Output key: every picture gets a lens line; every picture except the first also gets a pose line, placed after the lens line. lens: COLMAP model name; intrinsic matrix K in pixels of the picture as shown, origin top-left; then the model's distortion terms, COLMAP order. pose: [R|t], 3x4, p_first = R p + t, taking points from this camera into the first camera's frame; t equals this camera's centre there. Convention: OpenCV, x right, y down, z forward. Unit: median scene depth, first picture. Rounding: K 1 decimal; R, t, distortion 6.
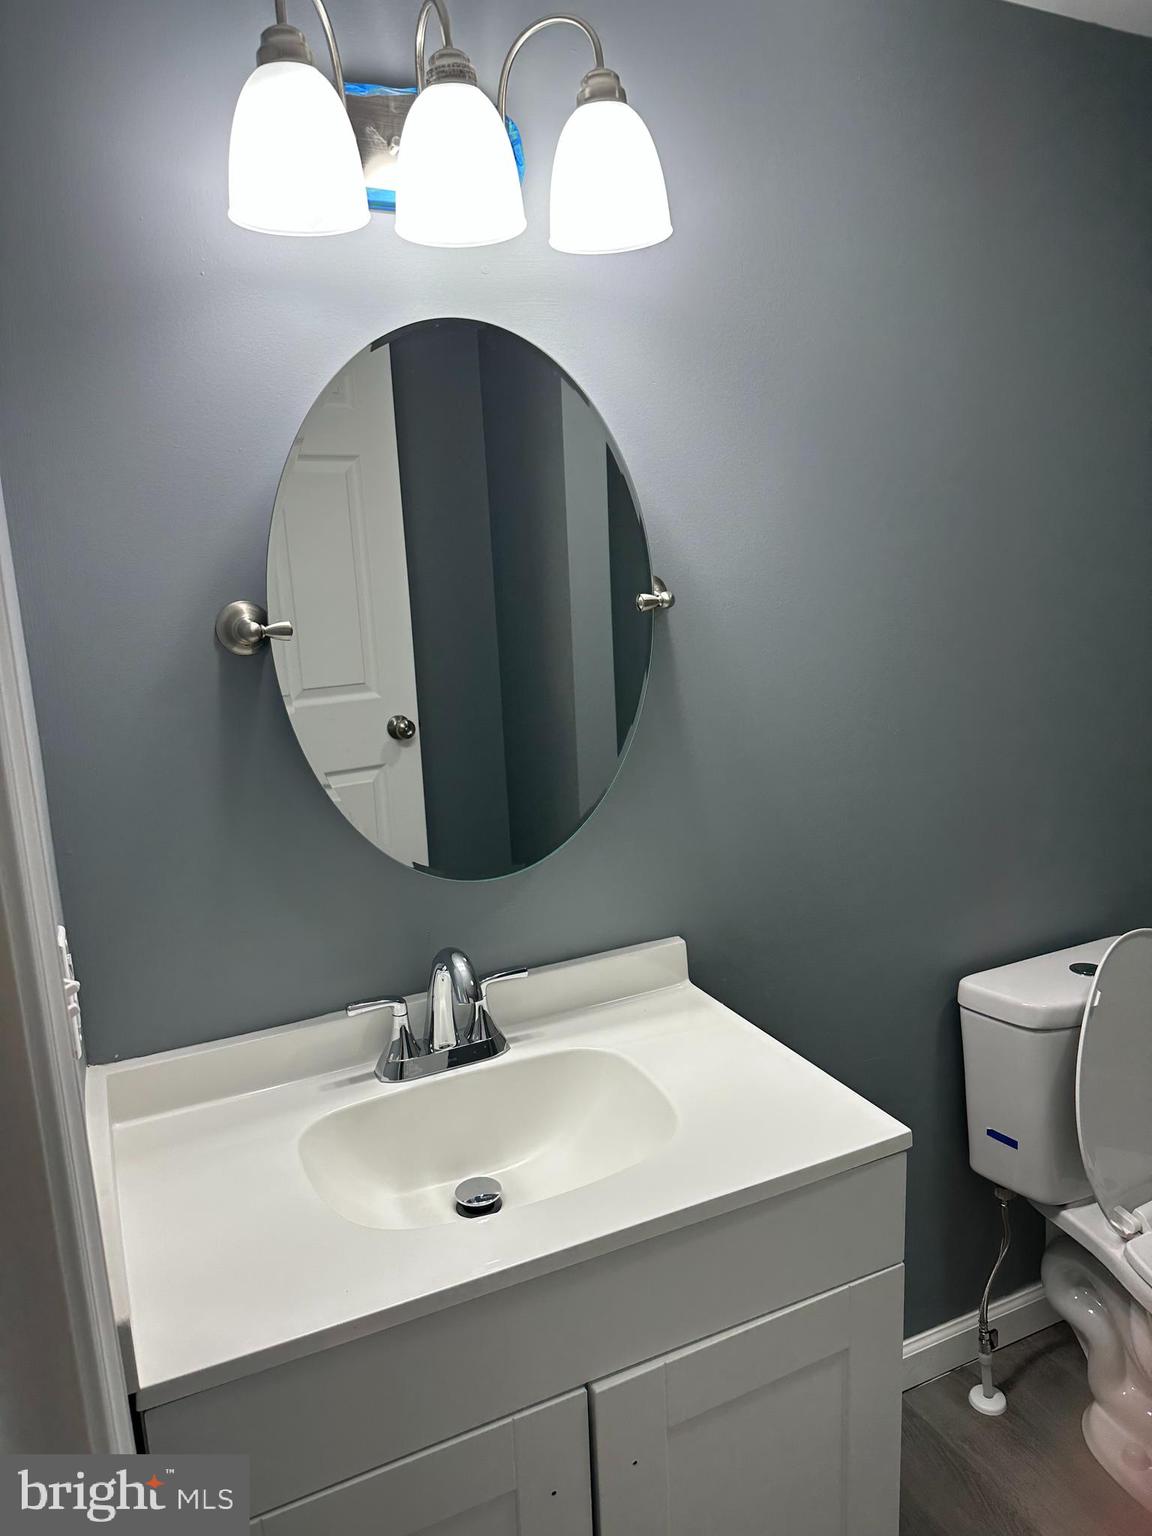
lens RADIAL K [[1068.4, 0, 573.7], [0, 1068.4, 781.7], [0, 0, 1]] dist [0.004719, -0.003964]
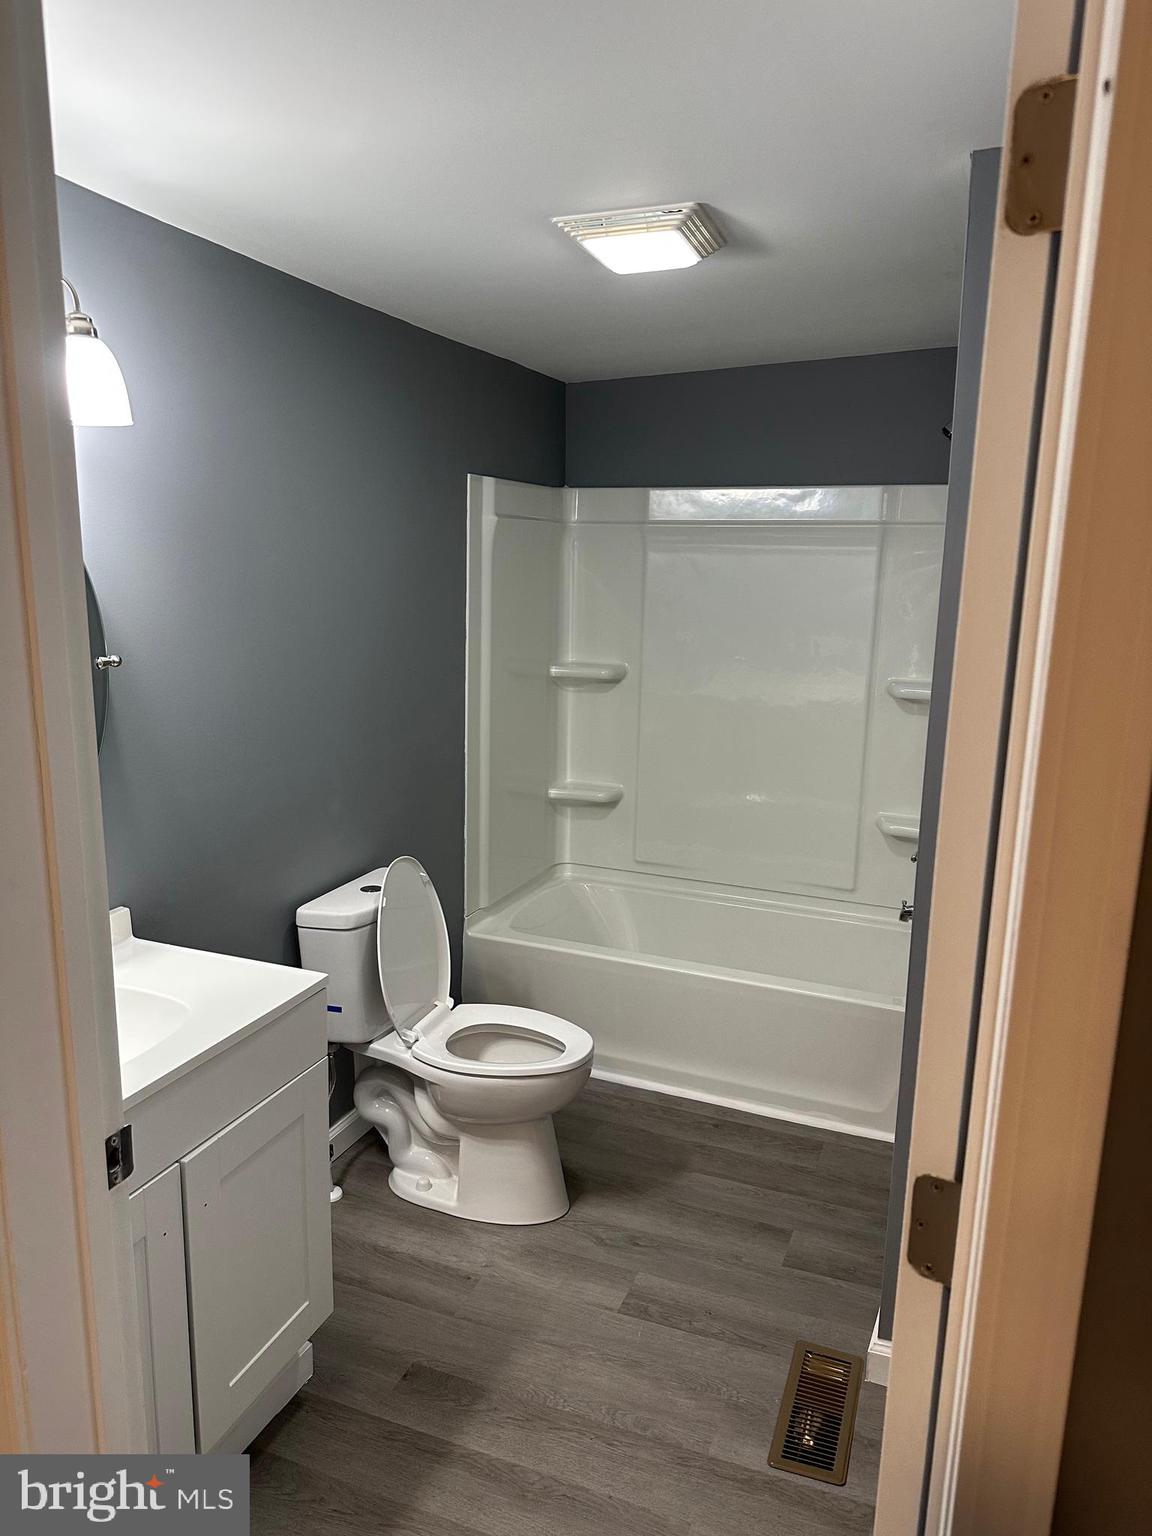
lens RADIAL K [[1068.4, 0, 573.7], [0, 1068.4, 781.7], [0, 0, 1]] dist [0.004719, -0.003964]
pose [[0.732494, -0.079266, 0.676143, -0.363858], [0.079170, 0.996378, 0.031040, -0.005325], [-0.676154, 0.030793, 0.736117, -0.372419]]
